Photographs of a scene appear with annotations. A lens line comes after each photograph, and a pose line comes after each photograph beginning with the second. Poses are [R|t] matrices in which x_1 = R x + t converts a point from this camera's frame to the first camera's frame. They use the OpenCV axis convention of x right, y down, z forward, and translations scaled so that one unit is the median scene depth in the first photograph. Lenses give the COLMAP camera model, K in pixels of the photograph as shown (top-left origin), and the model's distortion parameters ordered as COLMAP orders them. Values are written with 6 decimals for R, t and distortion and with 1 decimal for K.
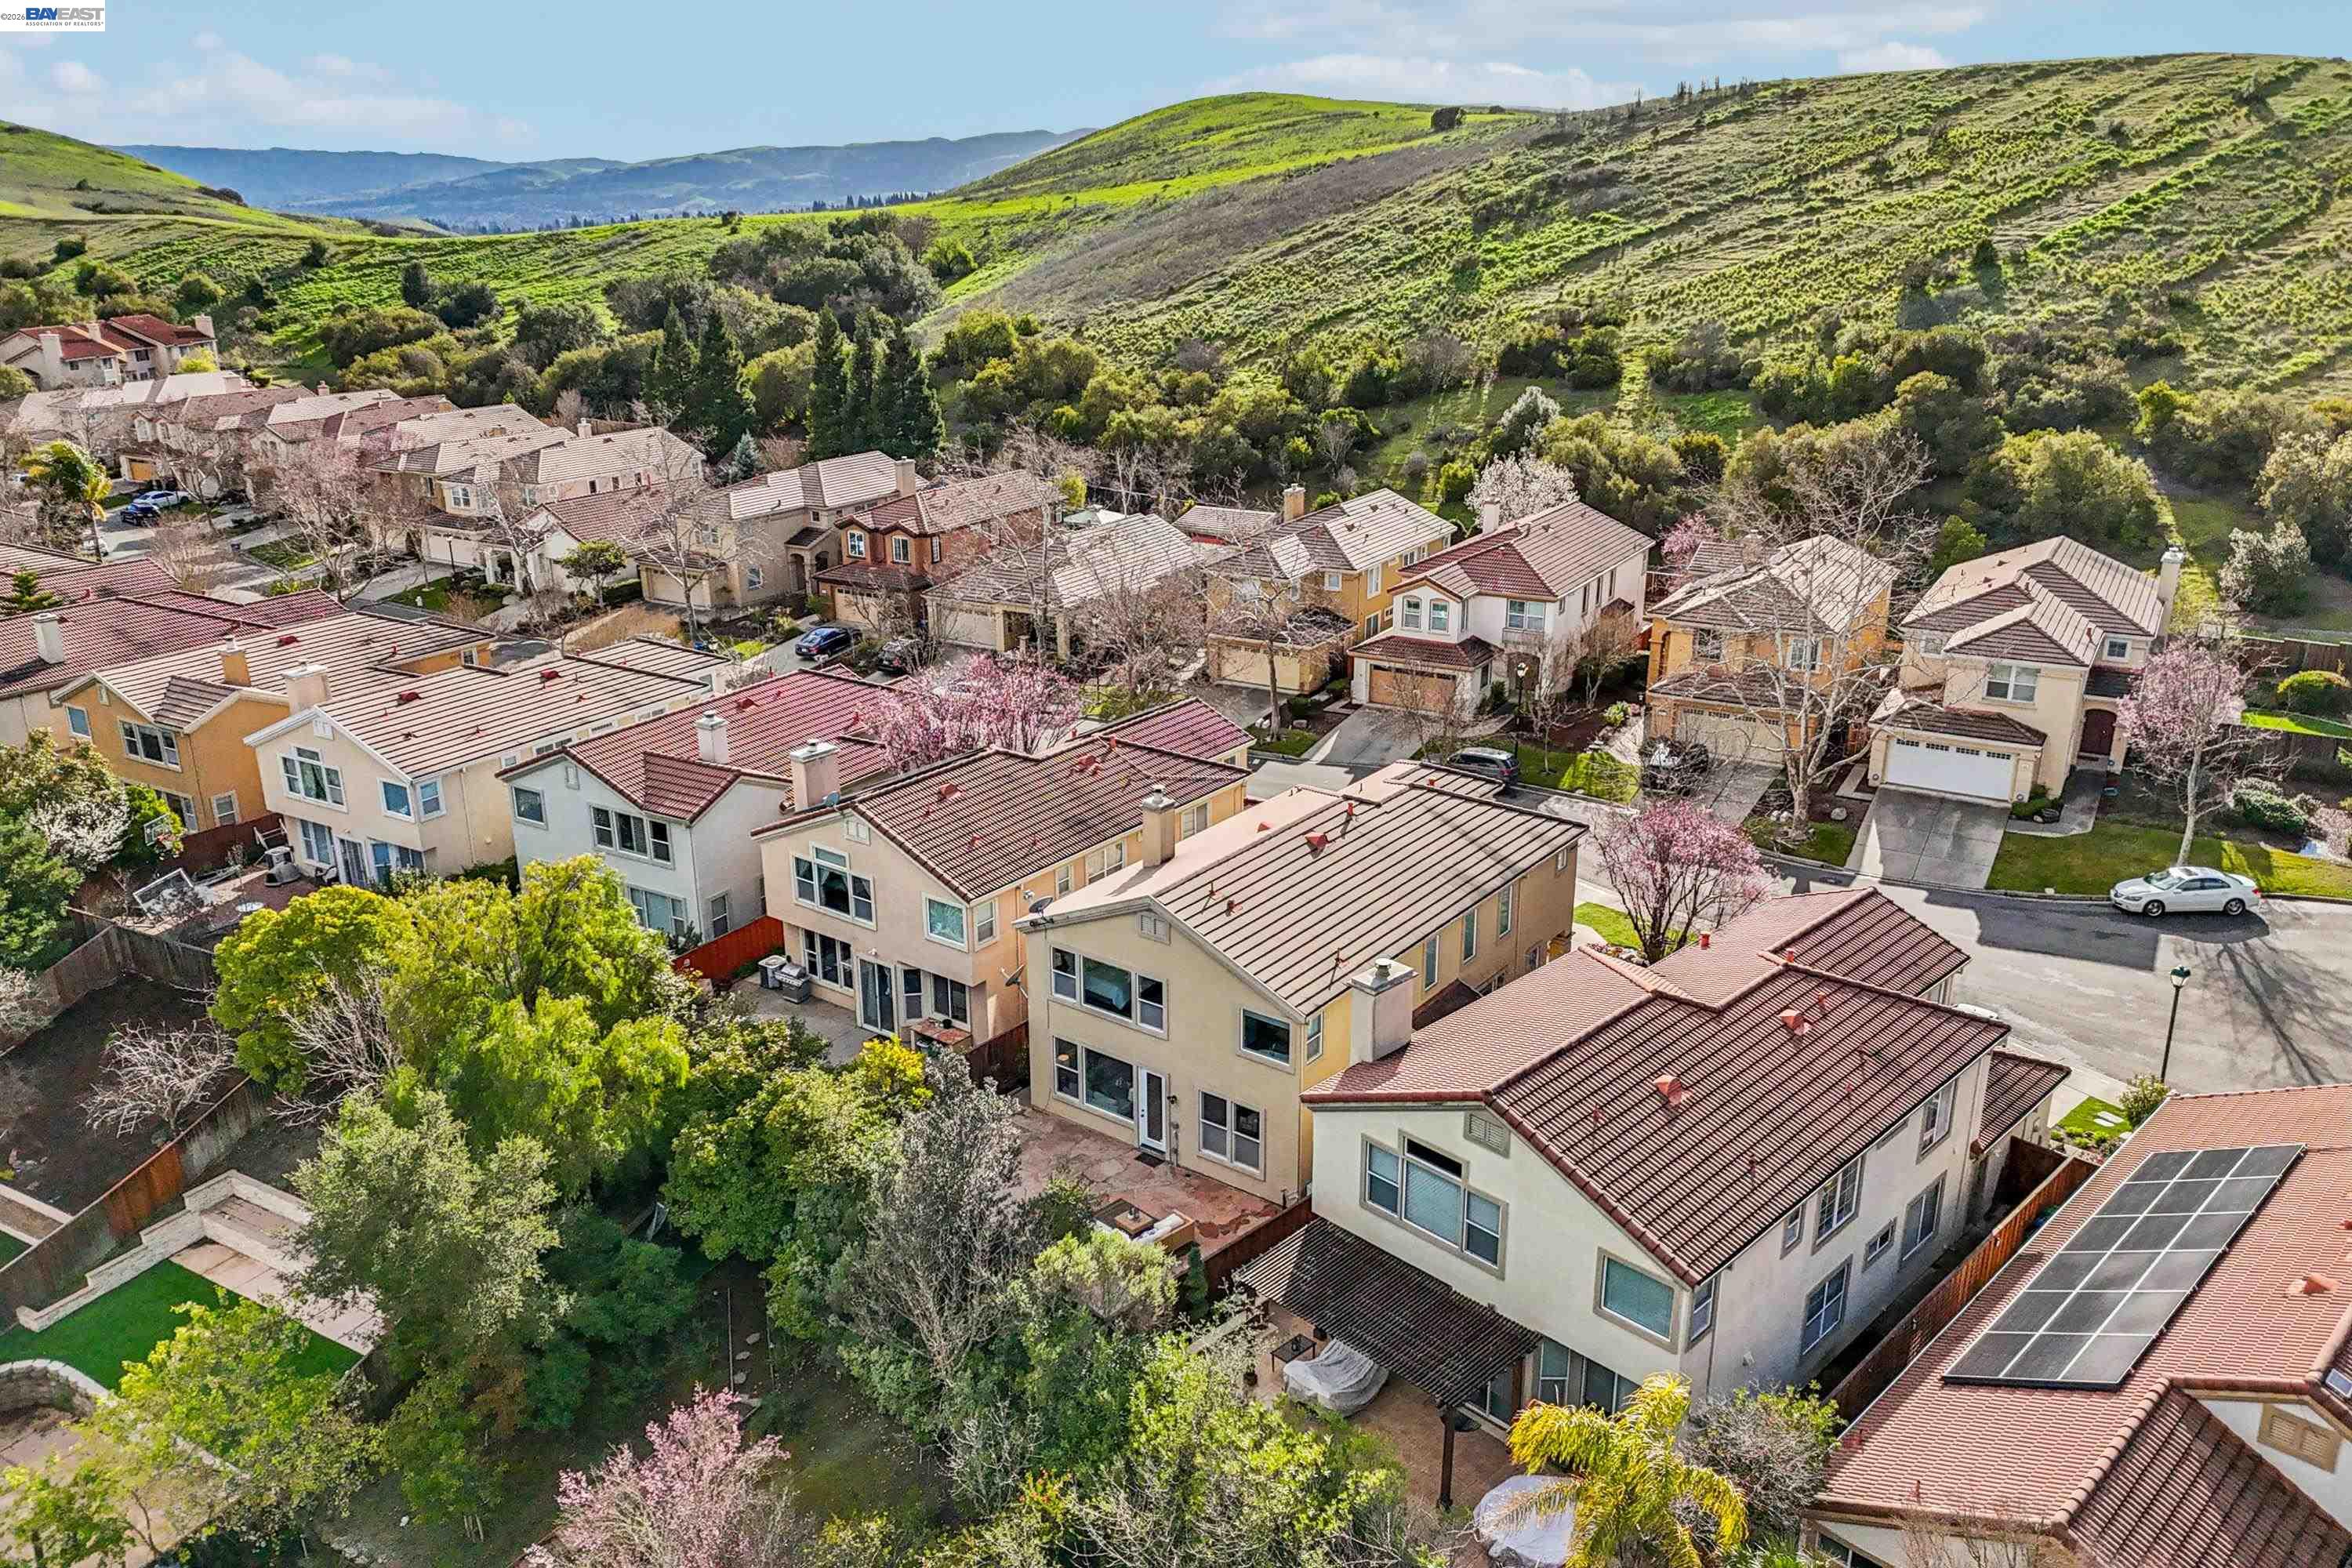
lens RADIAL K [[1693.0, 0, 1176.0], [0, 1693.0, 784.0], [0, 0, 1]] dist [0.056374, -0.050191]
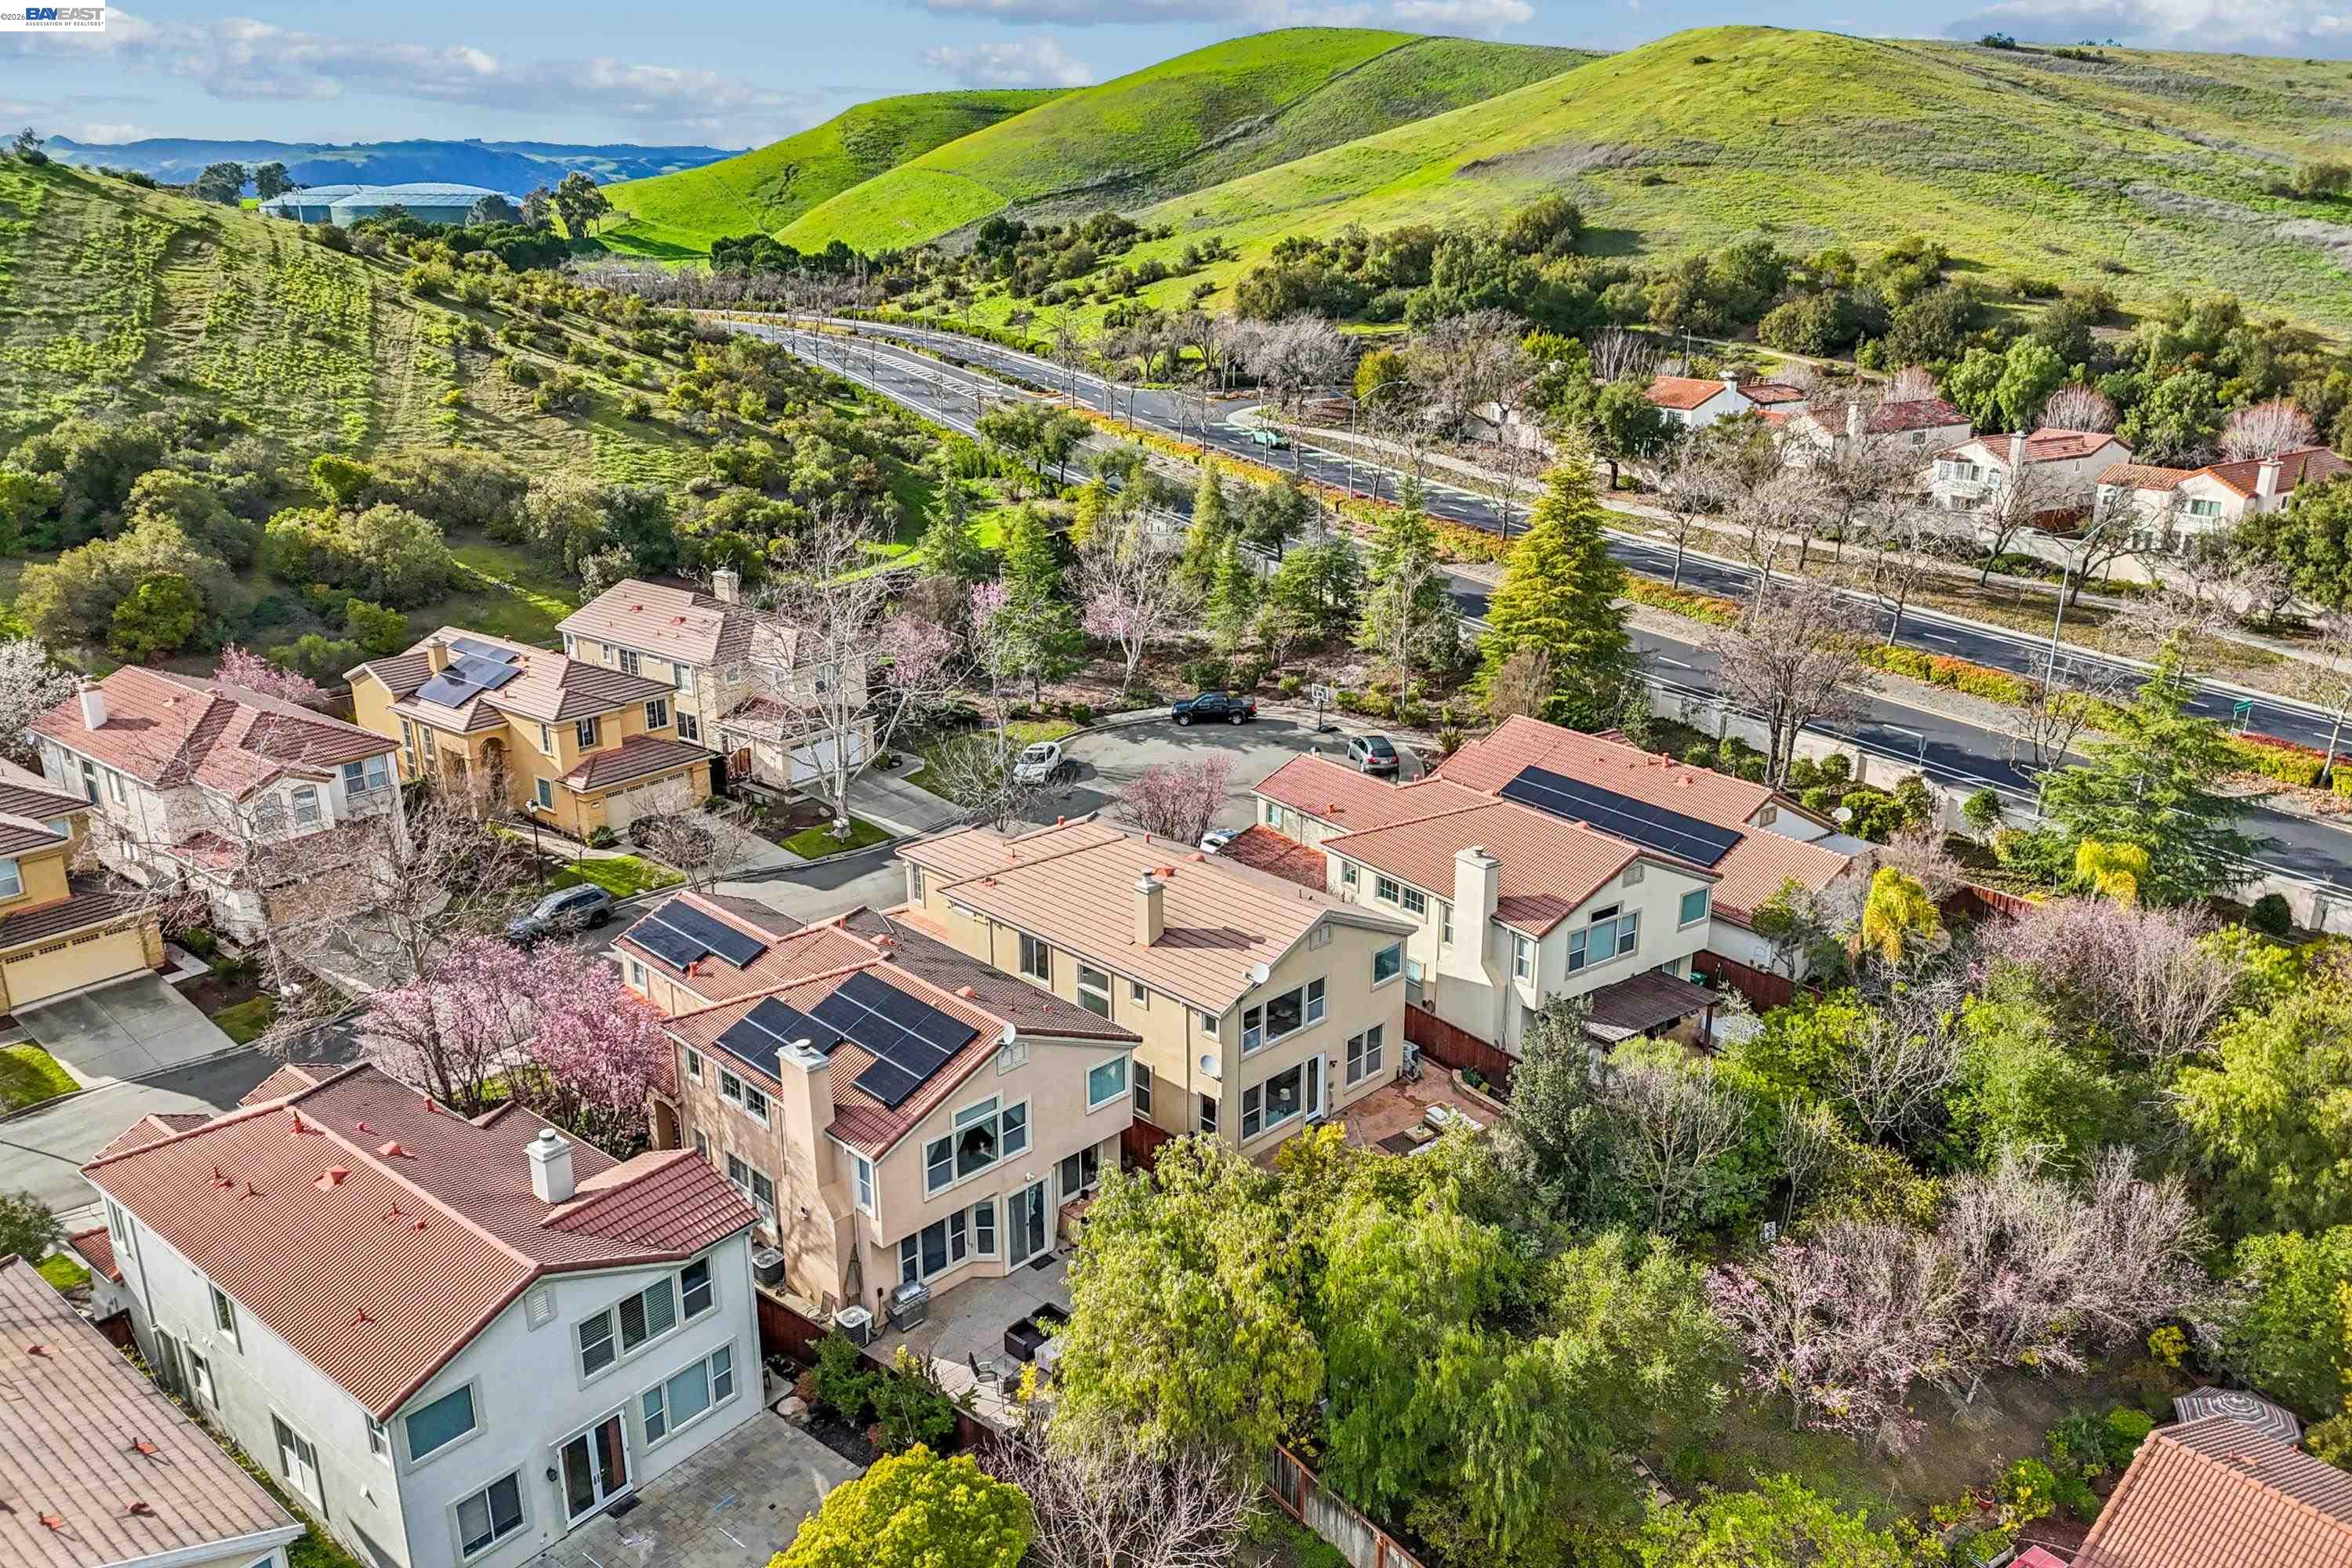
lens RADIAL K [[1693.0, 0, 1176.0], [0, 1693.0, 784.0], [0, 0, 1]] dist [0.056374, -0.050191]
pose [[0.153802, -0.304995, 0.939853, -0.323955], [0.324427, 0.914026, 0.243523, -0.098498], [-0.933323, 0.267460, 0.239528, 0.216488]]
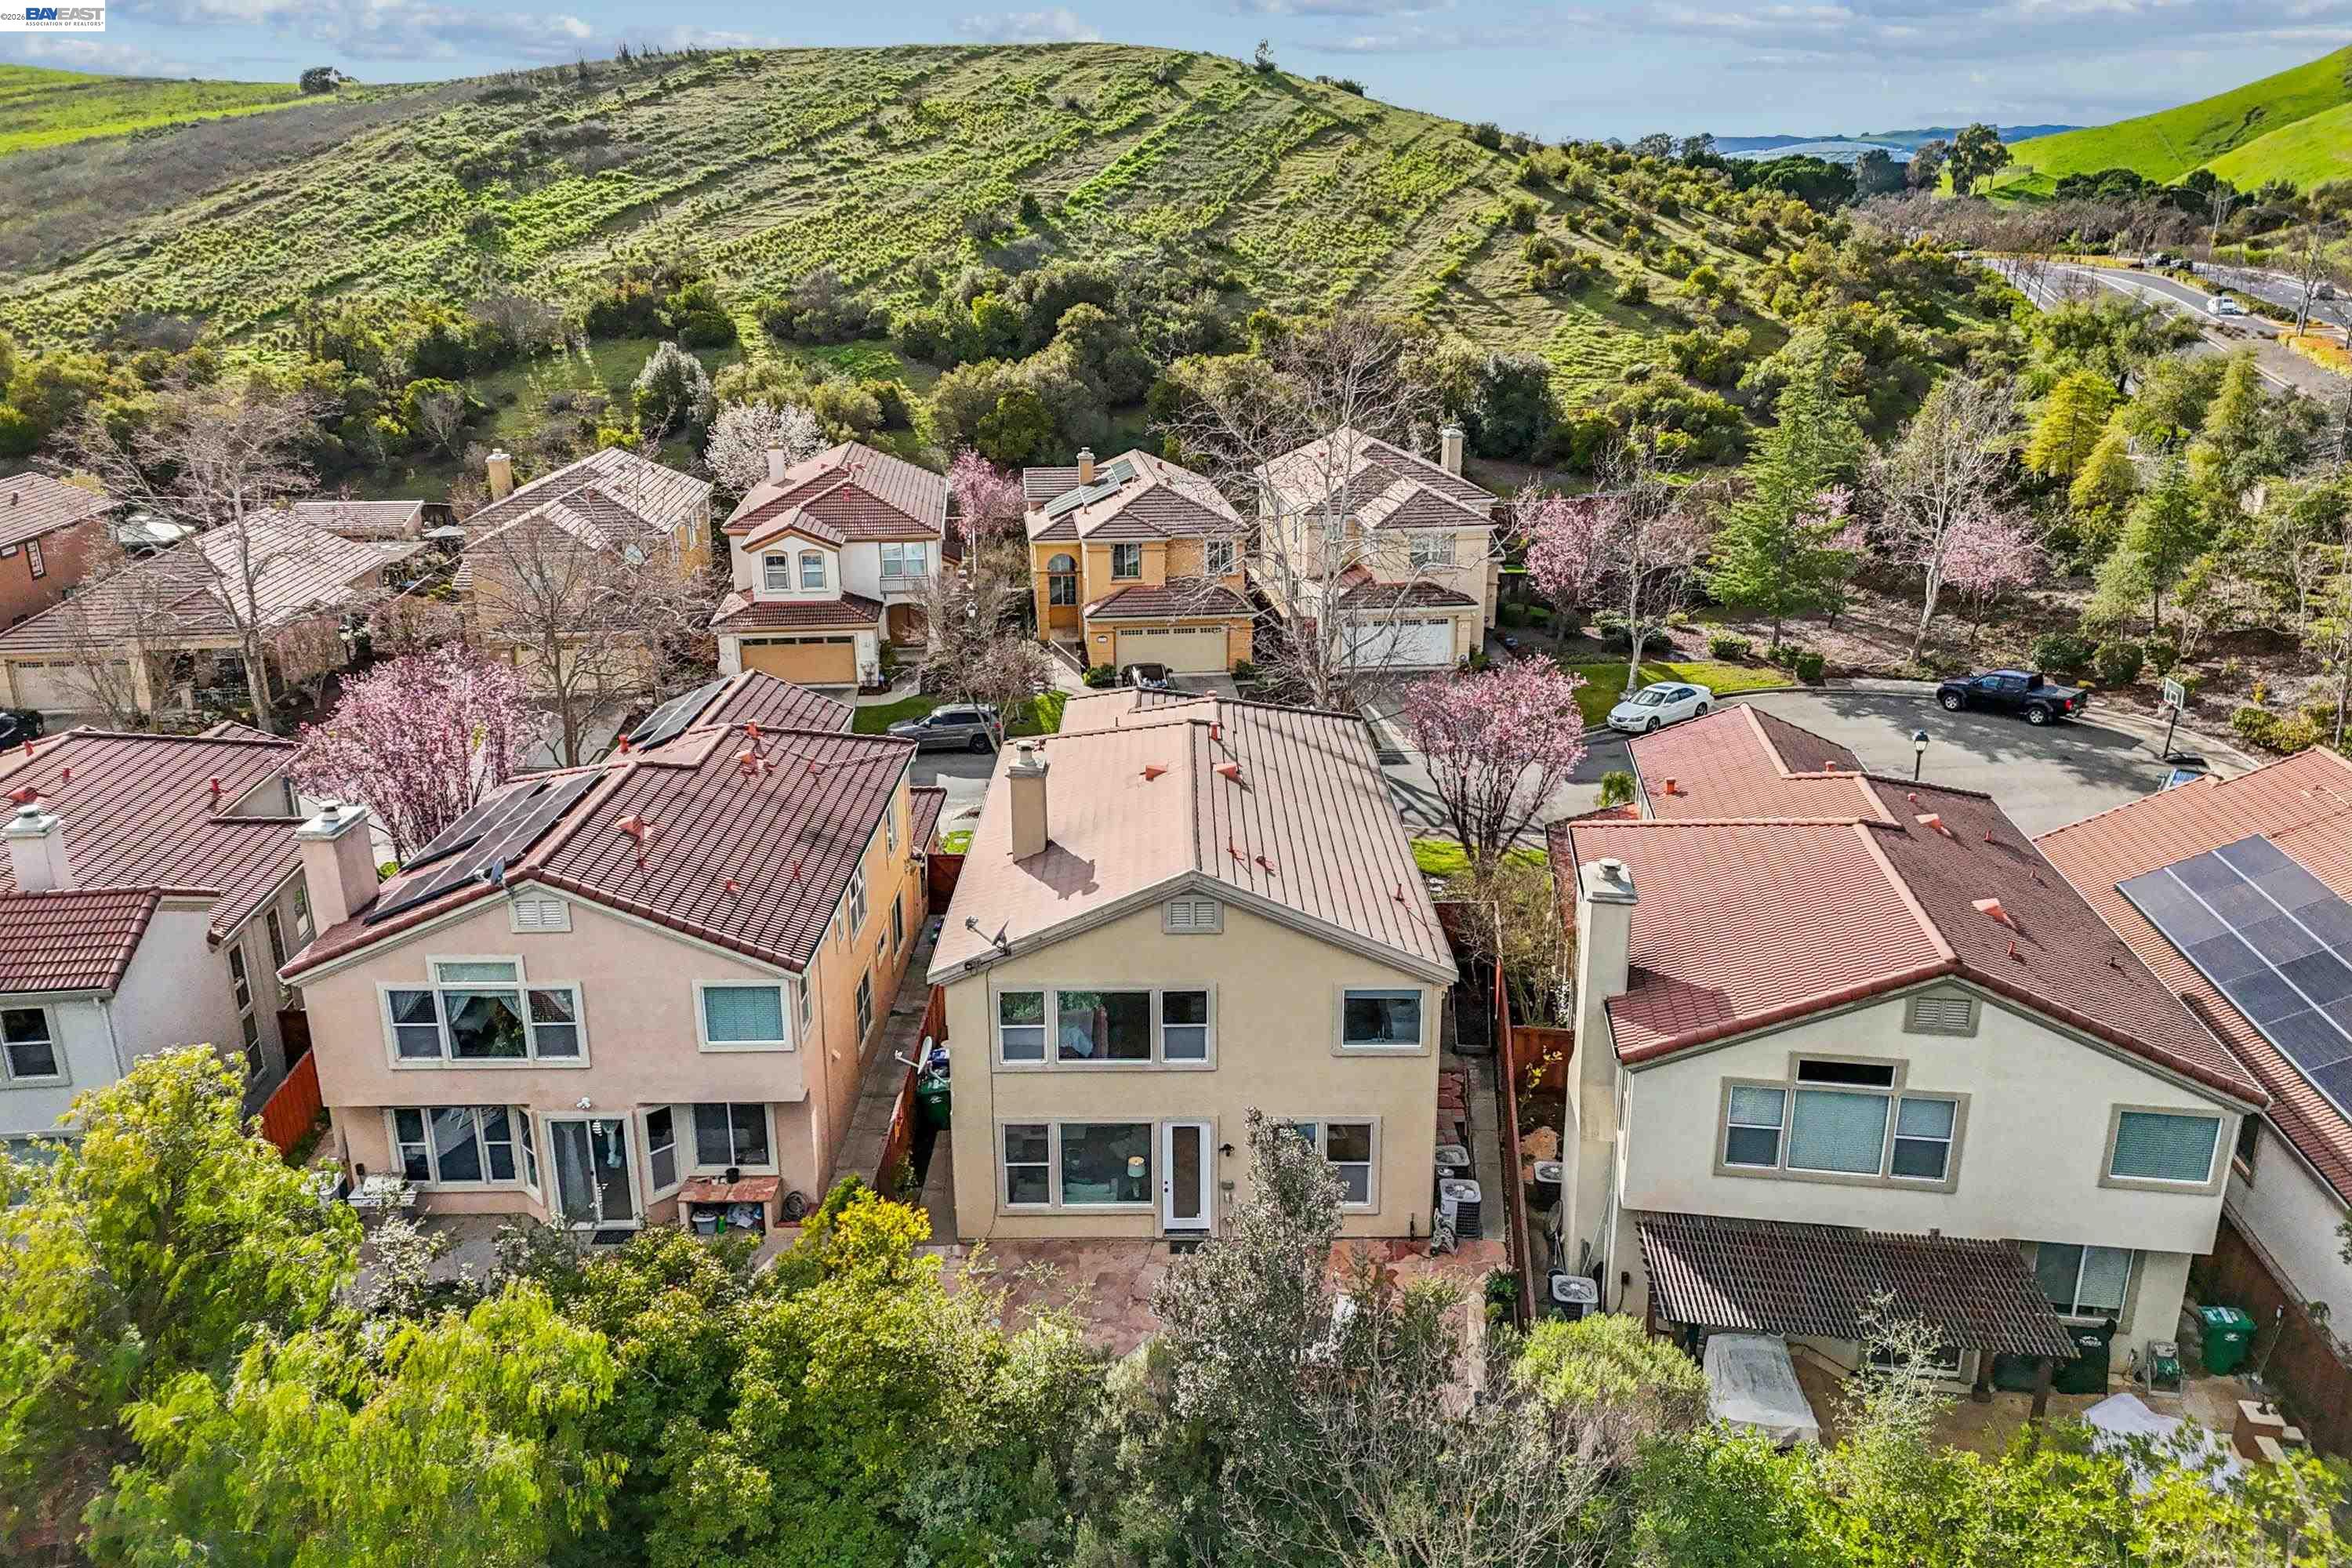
lens RADIAL K [[1708.6, 0, 1176.0], [0, 1708.6, 784.0], [0, 0, 1]] dist [0.052180, -0.043519]
pose [[0.798151, -0.188926, 0.572068, -0.115077], [0.196459, 0.979272, 0.049305, -0.001224], [-0.569525, 0.073035, 0.818723, 0.118641]]
